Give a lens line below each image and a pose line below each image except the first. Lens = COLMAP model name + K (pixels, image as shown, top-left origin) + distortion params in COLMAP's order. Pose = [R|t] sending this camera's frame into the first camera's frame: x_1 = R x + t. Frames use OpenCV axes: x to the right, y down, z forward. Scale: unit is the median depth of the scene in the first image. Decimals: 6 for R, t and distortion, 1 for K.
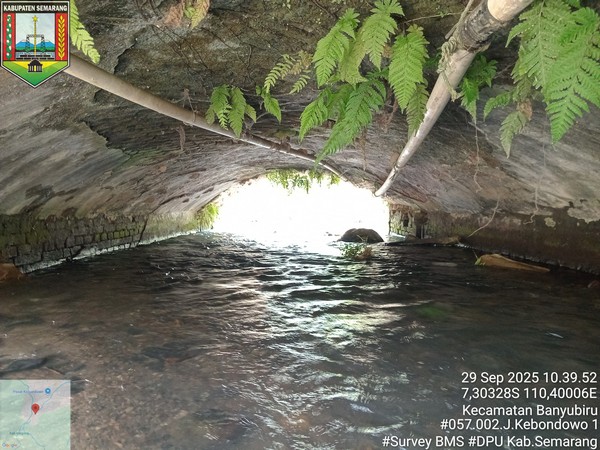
lens RADIAL K [[463.1, 0, 300.0], [0, 463.1, 225.0], [0, 0, 1]] dist [0.012764, -0.067798]
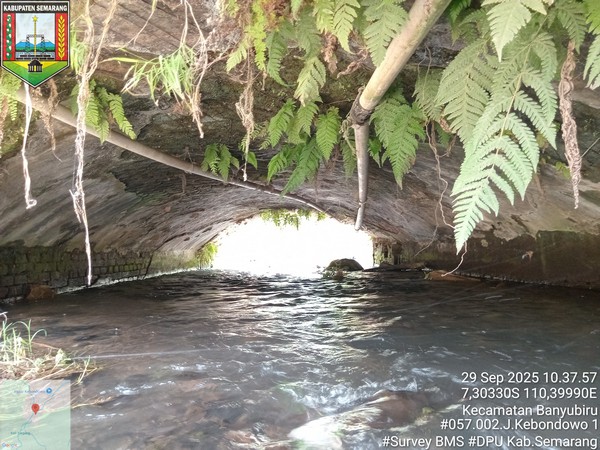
lens RADIAL K [[463.1, 0, 300.0], [0, 463.1, 225.0], [0, 0, 1]] dist [0.012764, -0.067798]
pose [[0.999681, -0.025209, -0.001322, 0.038989], [0.024987, 0.995596, -0.090355, 0.031095], [0.003594, 0.090293, 0.995909, -0.156526]]
